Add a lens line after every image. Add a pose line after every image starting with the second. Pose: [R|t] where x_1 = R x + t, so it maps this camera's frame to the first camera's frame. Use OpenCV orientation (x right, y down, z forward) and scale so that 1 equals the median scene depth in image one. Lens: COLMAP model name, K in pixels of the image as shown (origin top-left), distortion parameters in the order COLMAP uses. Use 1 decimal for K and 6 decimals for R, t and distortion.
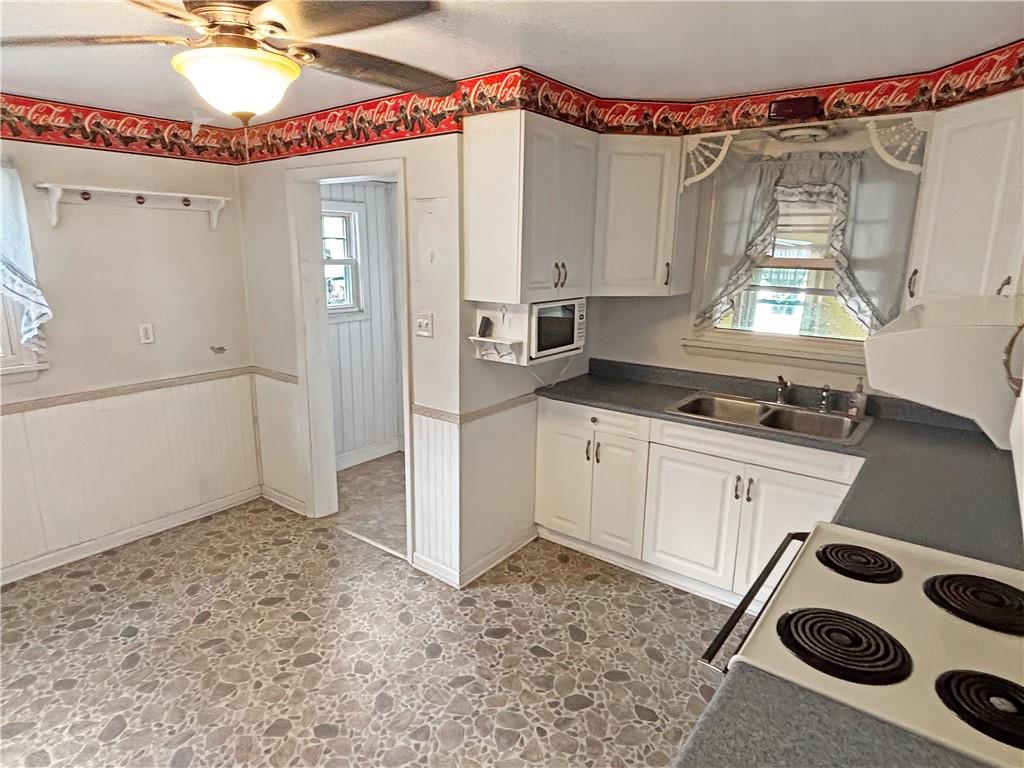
lens RADIAL K [[596.0, 0, 505.2], [0, 596.0, 382.0], [0, 0, 1]] dist [-0.016863, 0.000666]
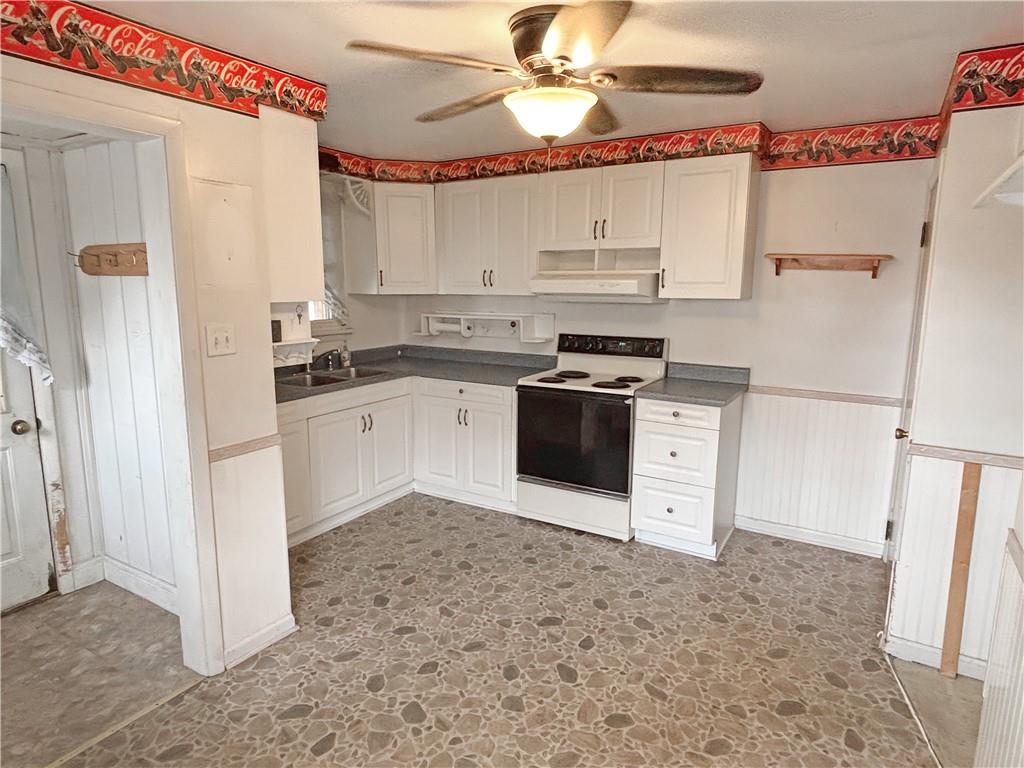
lens RADIAL K [[596.0, 0, 505.2], [0, 596.0, 382.0], [0, 0, 1]] dist [-0.016863, 0.000666]
pose [[-0.108028, -0.178740, 0.977948, -0.971570], [0.216961, 0.955754, 0.198650, -0.121437], [-0.970184, 0.233636, -0.064469, 0.710443]]
